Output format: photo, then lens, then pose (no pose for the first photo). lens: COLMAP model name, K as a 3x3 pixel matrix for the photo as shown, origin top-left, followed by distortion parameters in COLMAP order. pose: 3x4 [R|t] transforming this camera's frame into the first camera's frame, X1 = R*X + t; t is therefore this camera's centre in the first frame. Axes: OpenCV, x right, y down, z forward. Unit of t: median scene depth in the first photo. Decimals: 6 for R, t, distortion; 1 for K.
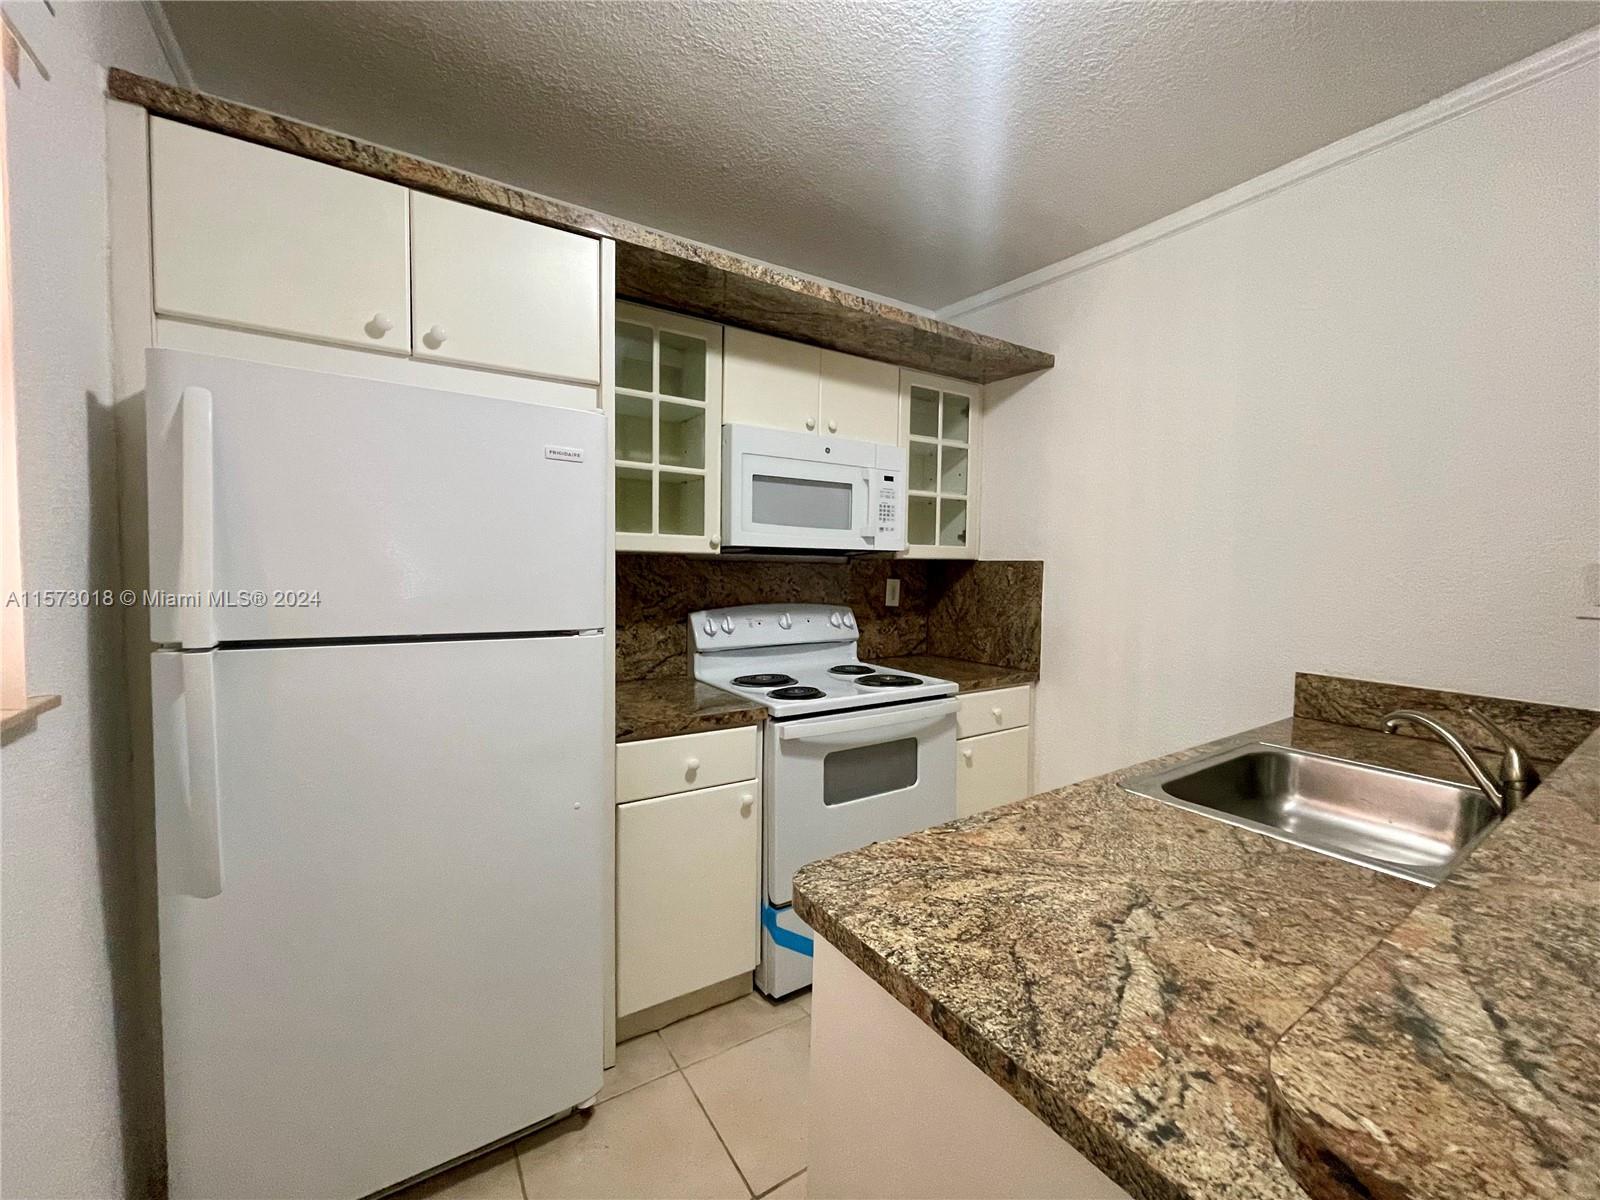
lens RADIAL K [[622.8, 0, 800.0], [0, 622.8, 600.0], [0, 0, 1]] dist [0.000625, 0.000051]
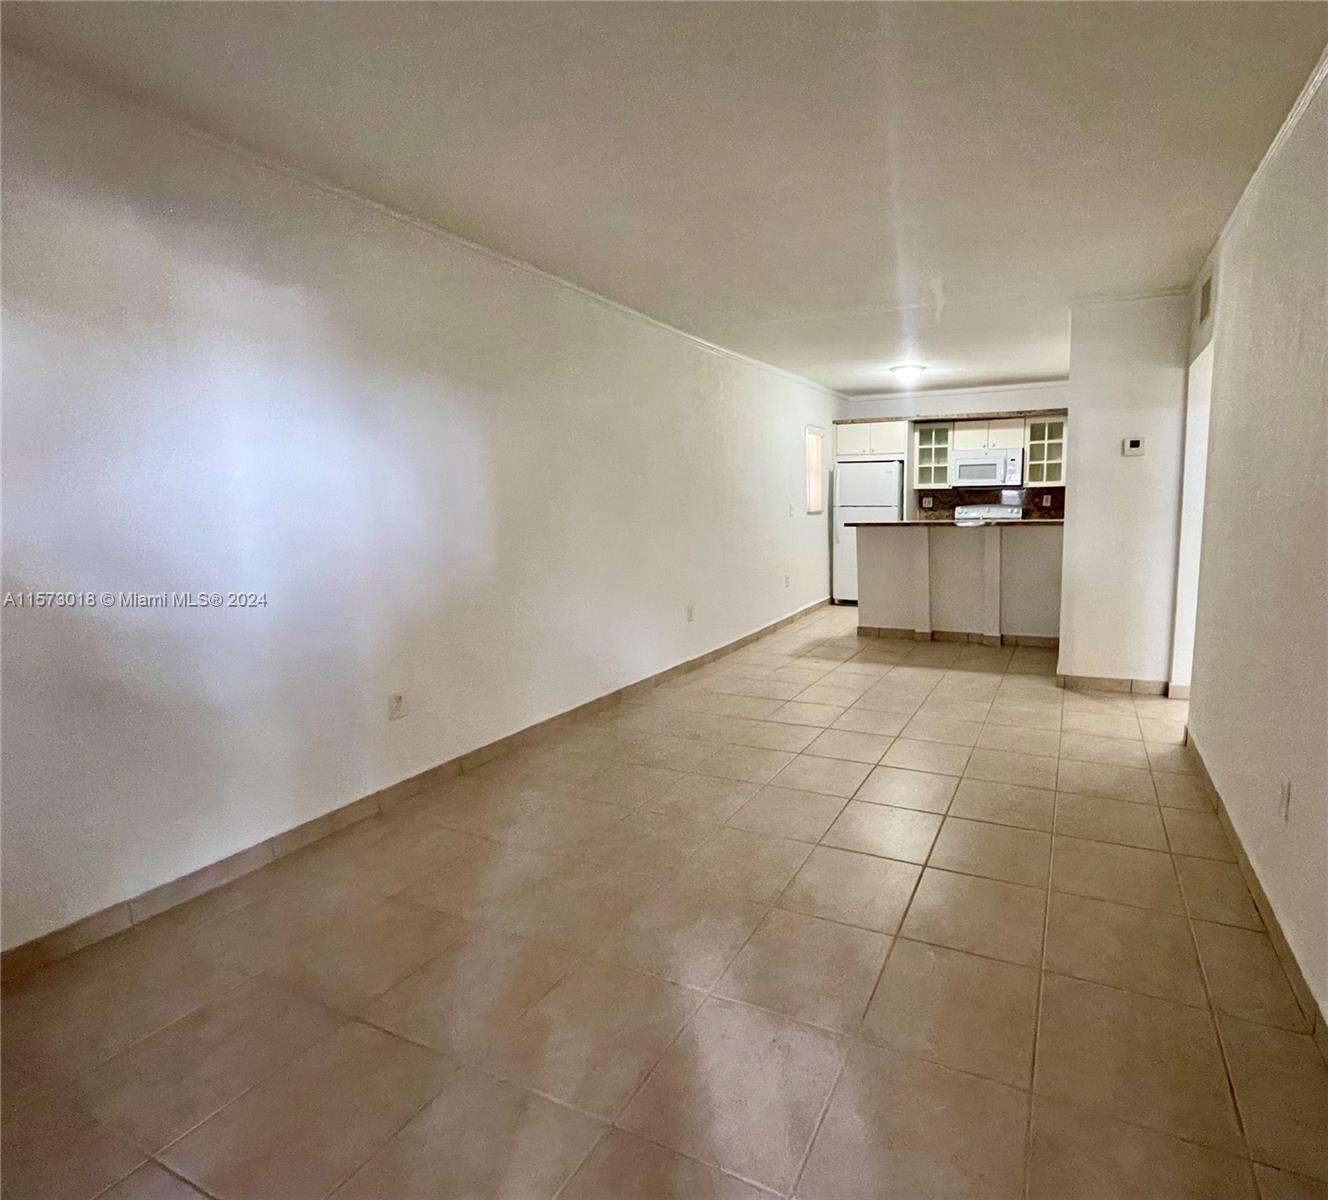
lens RADIAL K [[796.7, 0, 664.0], [0, 796.7, 600.0], [0, 0, 1]] dist [-0.003008, -0.000322]
pose [[0.488188, 0.091971, -0.867879, 2.682062], [-0.029440, 0.995601, 0.088945, 0.178569], [0.872242, -0.017872, 0.488748, -2.302899]]
